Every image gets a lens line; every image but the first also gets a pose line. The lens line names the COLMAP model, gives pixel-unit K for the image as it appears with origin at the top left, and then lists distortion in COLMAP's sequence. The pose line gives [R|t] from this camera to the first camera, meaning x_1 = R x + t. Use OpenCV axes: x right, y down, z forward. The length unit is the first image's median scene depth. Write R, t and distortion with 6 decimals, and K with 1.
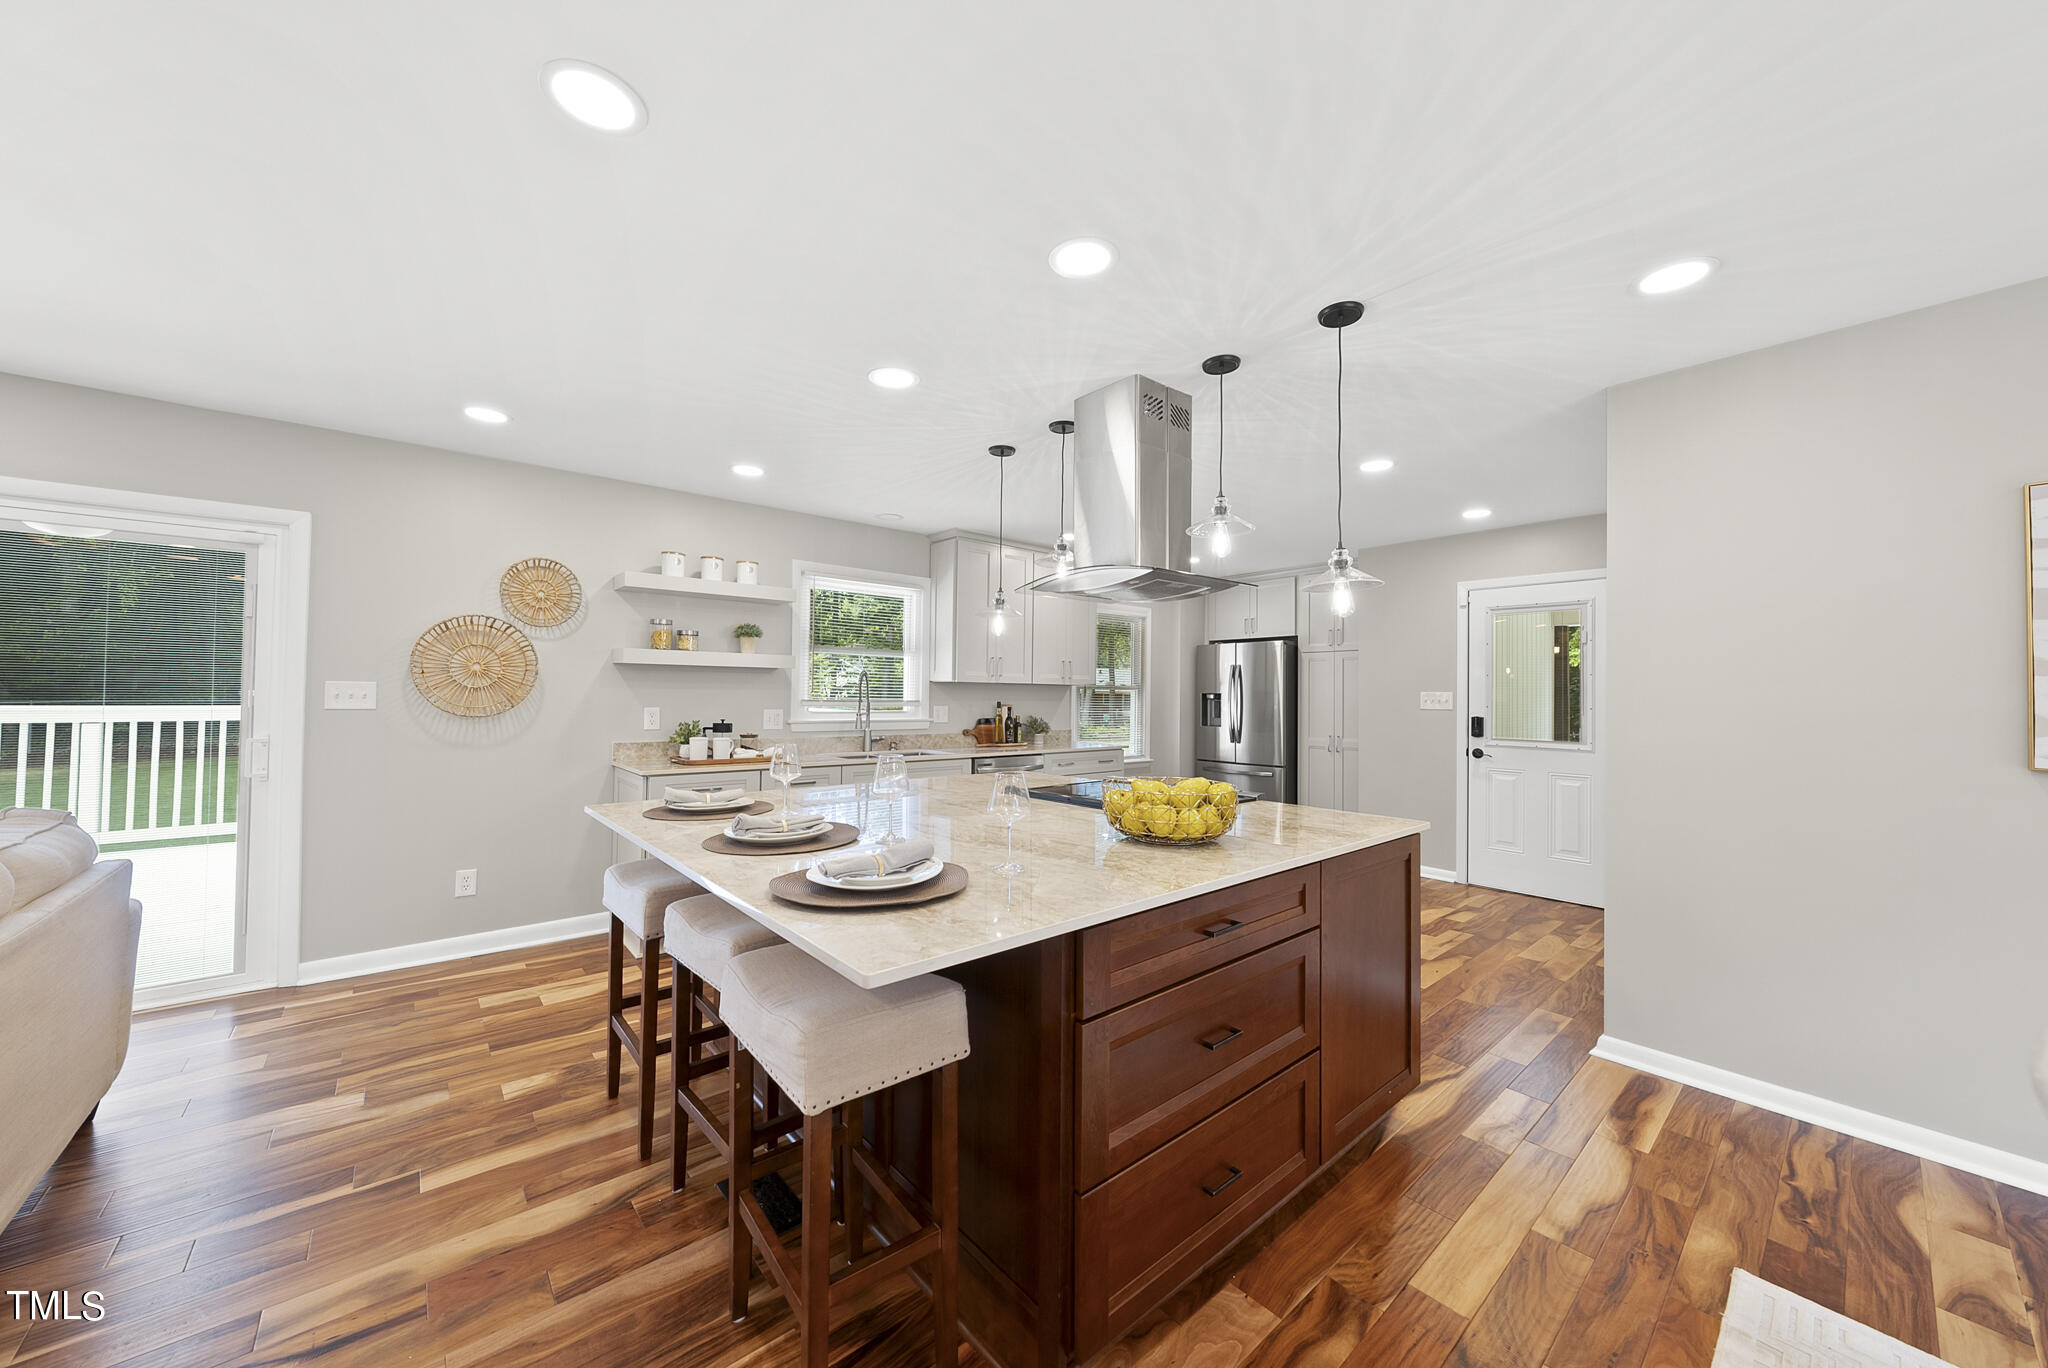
lens RADIAL K [[730.2, 0, 1028.5], [0, 730.2, 682.1], [0, 0, 1]] dist [-0.000558, 0.000207]
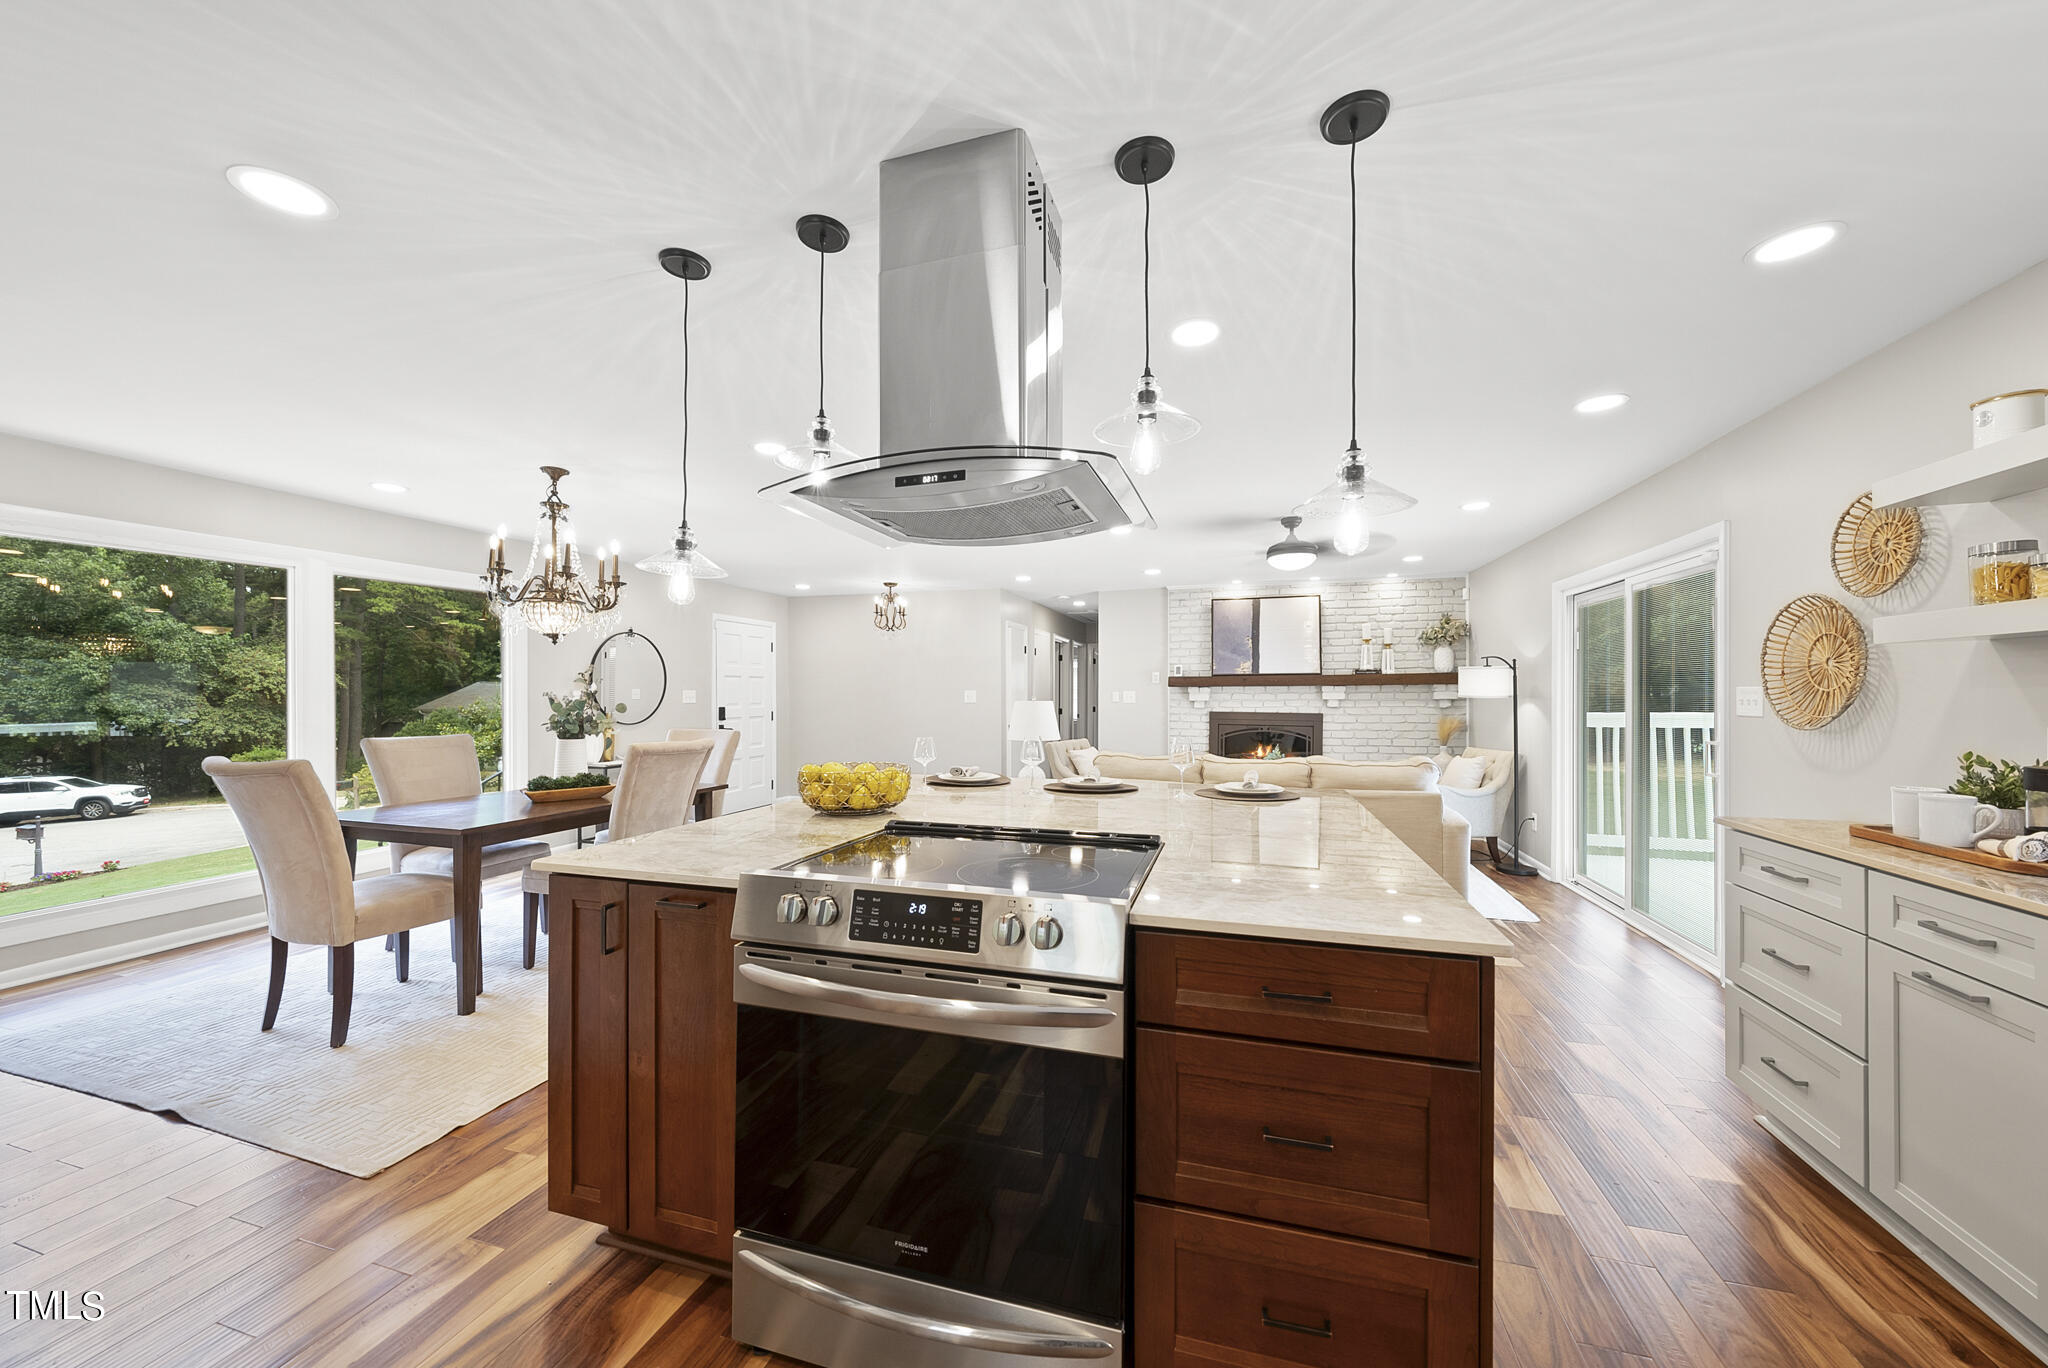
lens RADIAL K [[731.1, 0, 1025.8], [0, 731.1, 689.3], [0, 0, 1]] dist [-0.002386, 0.000206]
pose [[-0.843714, -0.014281, -0.536603, 0.317527], [0.001869, 0.999562, -0.029542, 0.024922], [0.536790, -0.025928, -0.843318, 1.143188]]
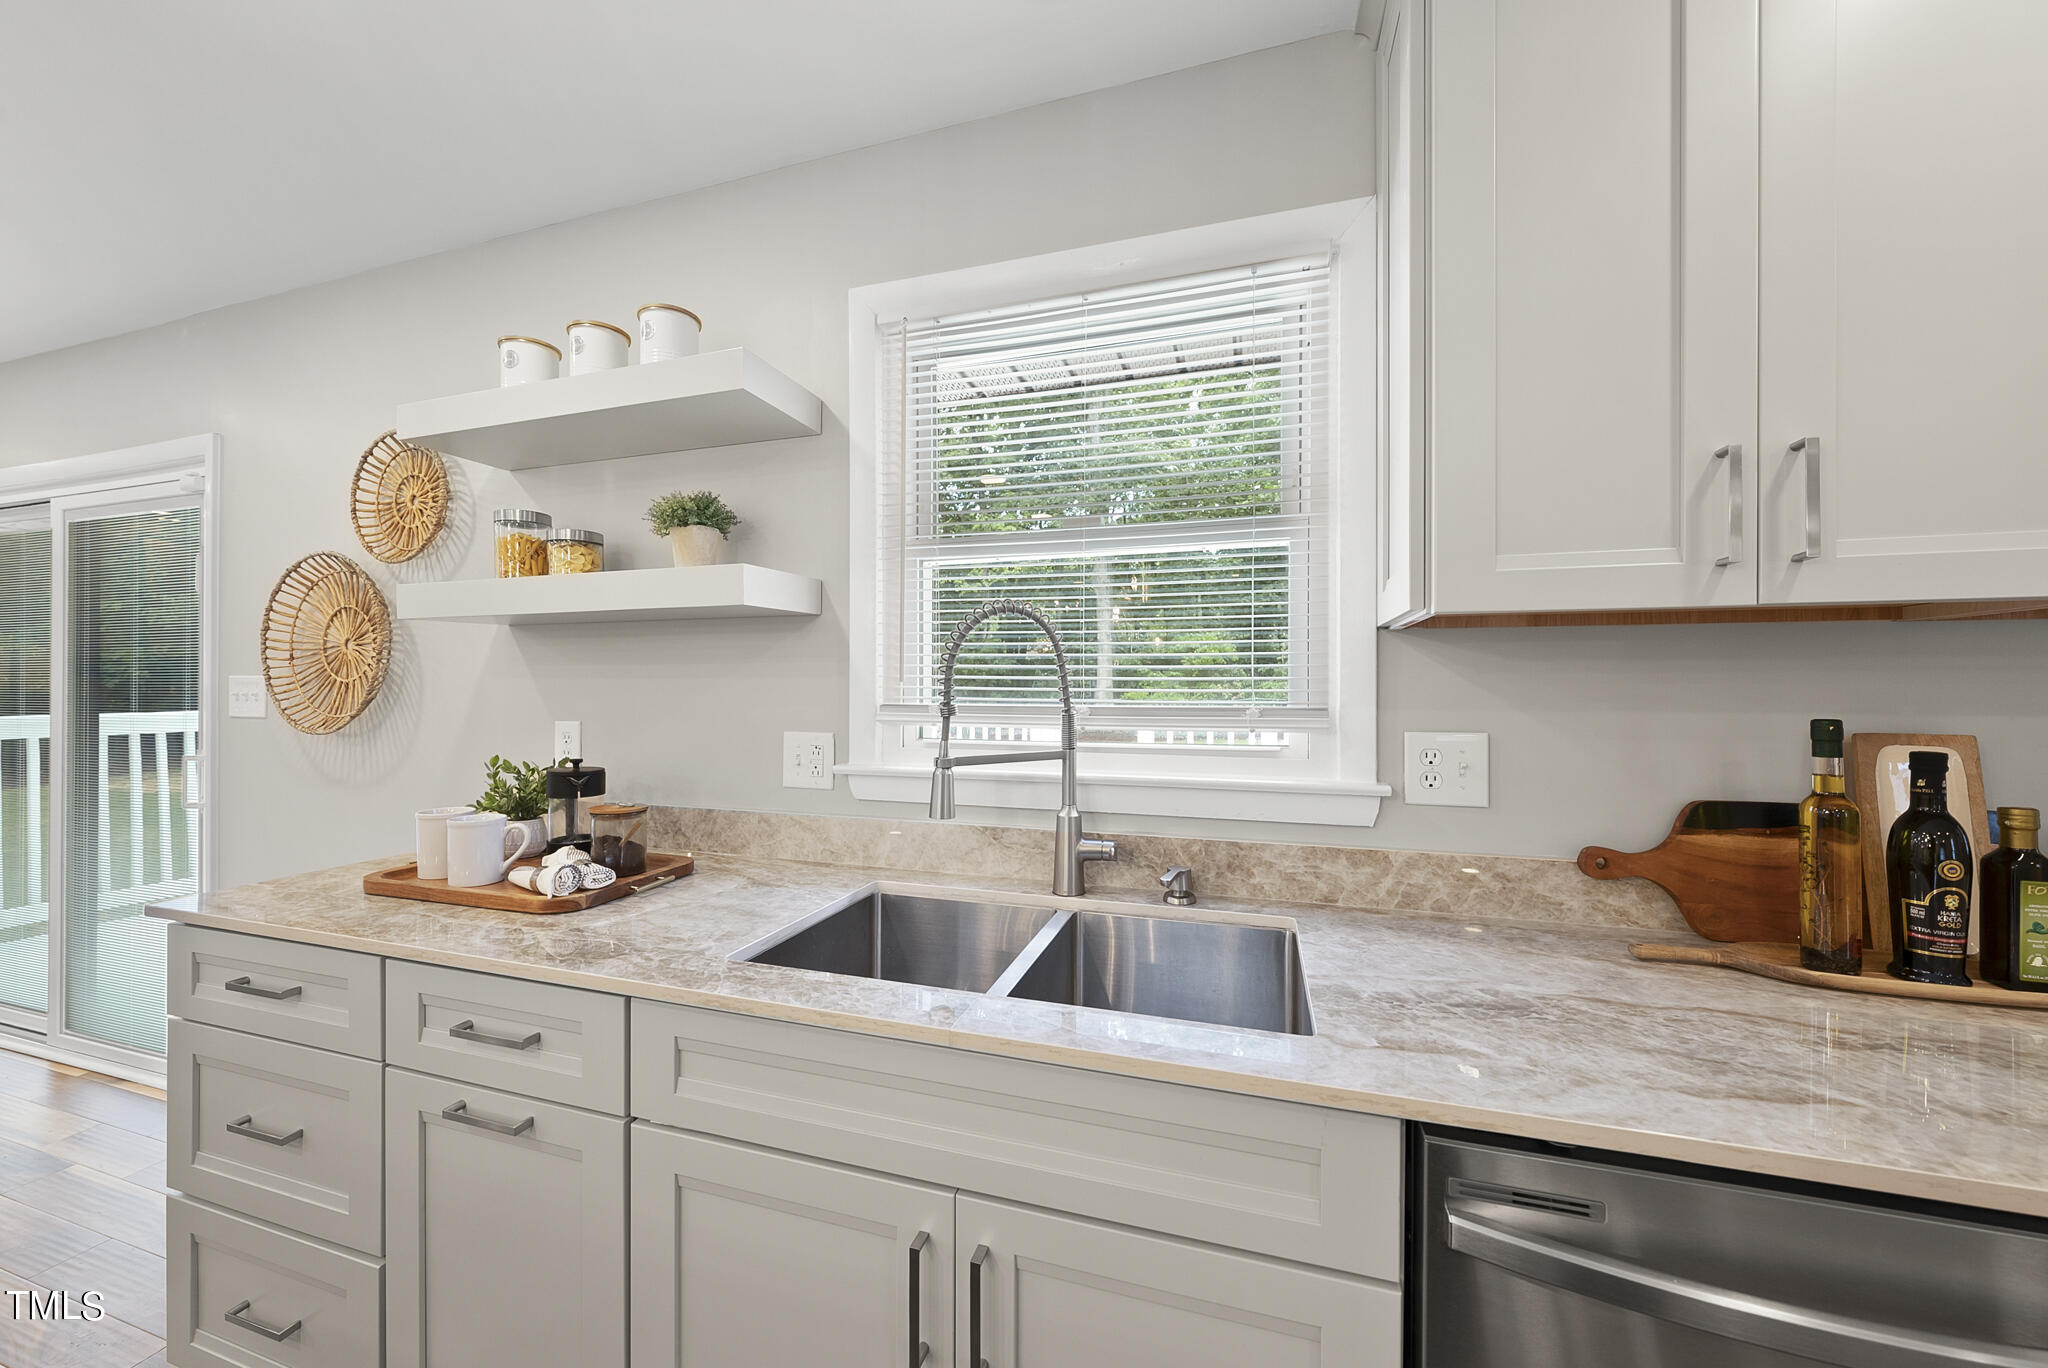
lens RADIAL K [[748.1, 0, 1031.3], [0, 748.1, 690.4], [0, 0, 1]] dist [-0.001692, 0.000199]
pose [[0.527788, -0.008766, -0.849331, 0.014587], [0.022731, 0.999734, 0.003807, 0.022862], [0.849072, -0.021316, 0.527847, 1.102023]]
